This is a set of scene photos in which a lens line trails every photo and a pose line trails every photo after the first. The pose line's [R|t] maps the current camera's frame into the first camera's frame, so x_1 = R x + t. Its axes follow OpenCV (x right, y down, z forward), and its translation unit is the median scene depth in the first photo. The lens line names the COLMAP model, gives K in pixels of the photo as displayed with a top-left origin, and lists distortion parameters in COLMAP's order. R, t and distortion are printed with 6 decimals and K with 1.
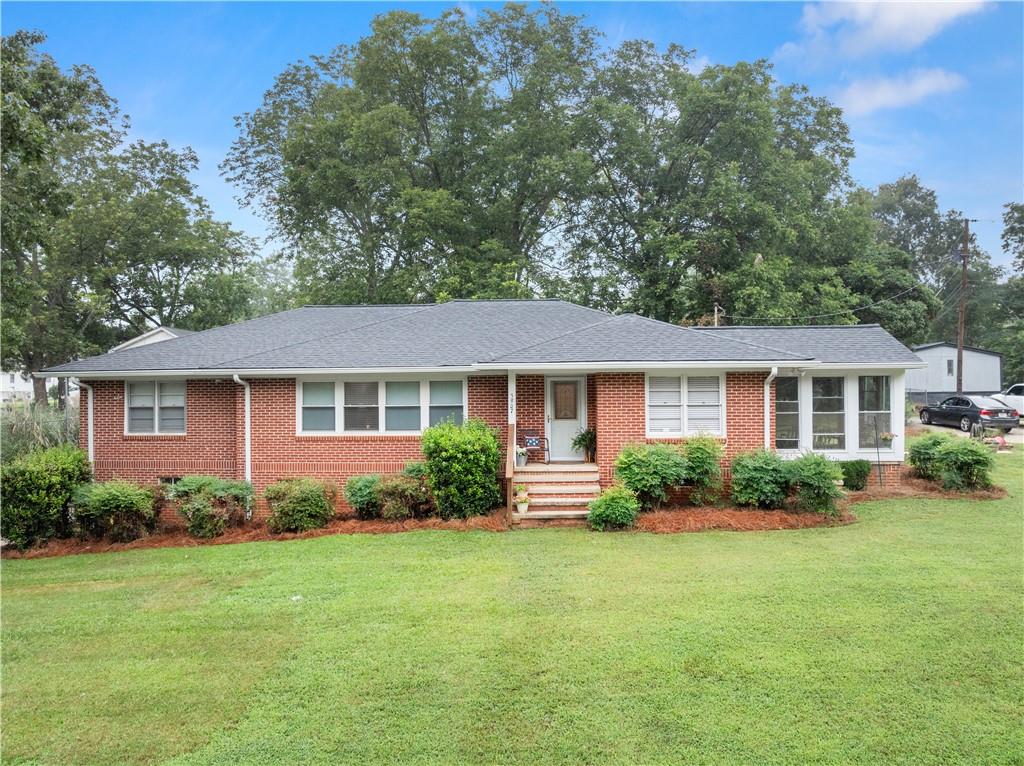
lens RADIAL K [[725.1, 0, 518.1], [0, 725.1, 388.1], [0, 0, 1]] dist [-0.044162, -0.003380]
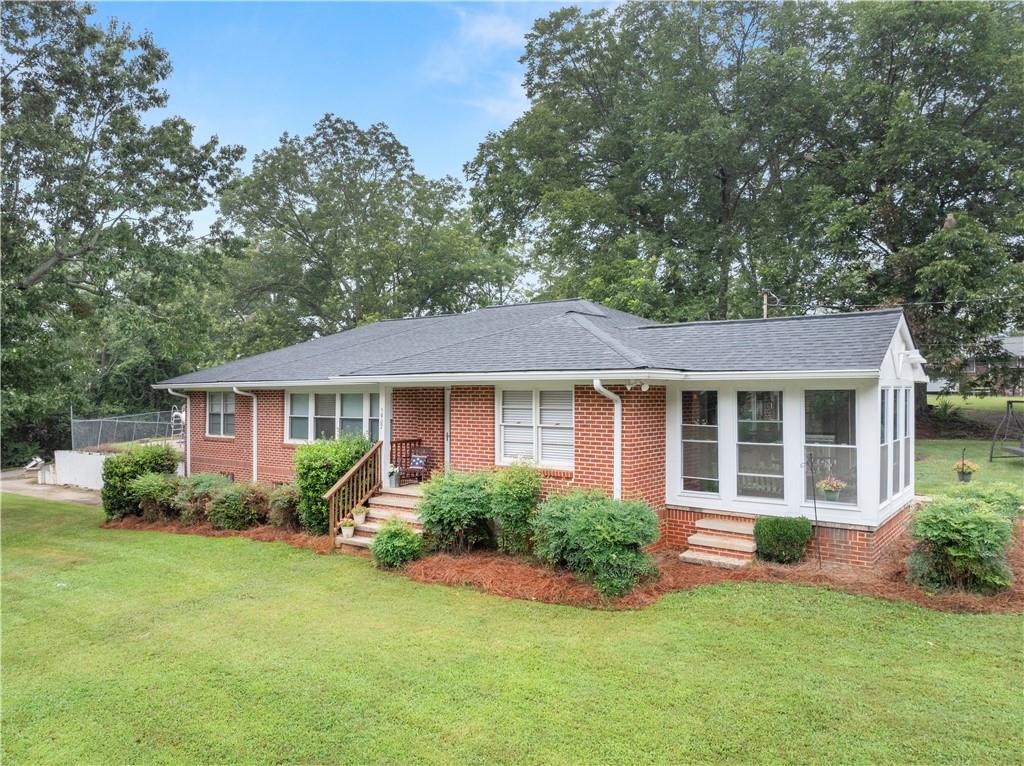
lens RADIAL K [[725.1, 0, 518.1], [0, 725.1, 388.1], [0, 0, 1]] dist [-0.044162, -0.003380]
pose [[0.832868, 0.001325, -0.553470, 0.616407], [-0.004200, 0.999983, -0.003926, -0.014694], [0.553456, 0.005594, 0.832860, 0.304262]]
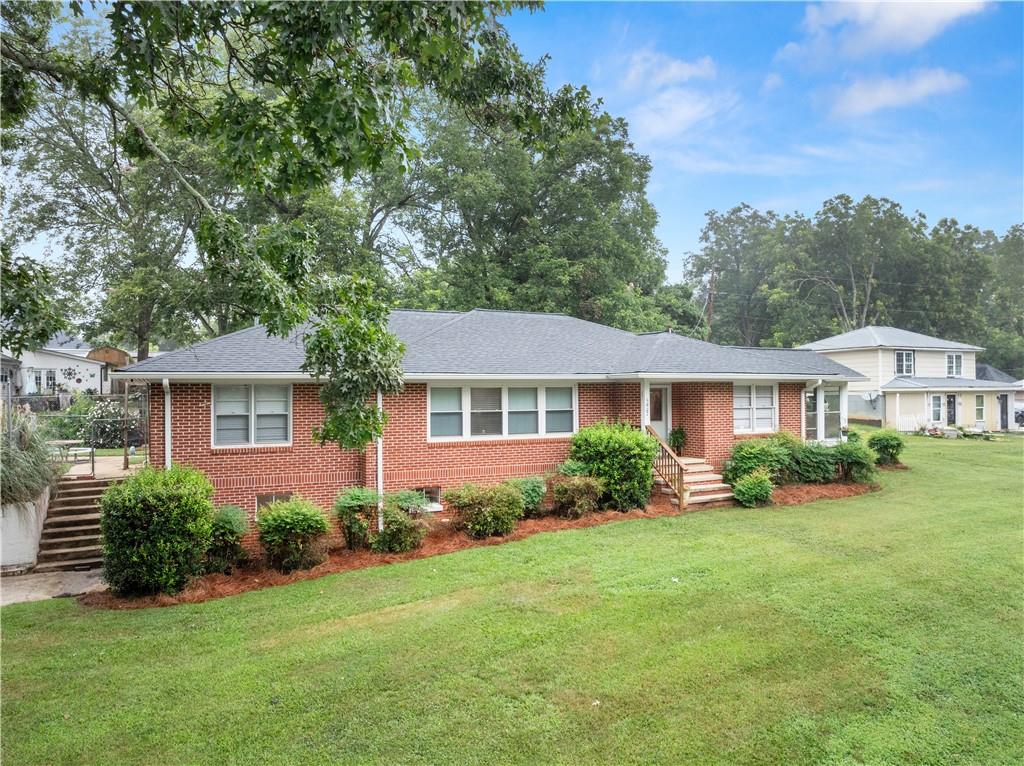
lens RADIAL K [[725.1, 0, 518.1], [0, 725.1, 388.1], [0, 0, 1]] dist [-0.044162, -0.003380]
pose [[0.867288, 0.008315, 0.497737, -0.721234], [-0.001718, 0.999905, -0.013710, 0.006378], [-0.497803, 0.011035, 0.867220, 0.095100]]
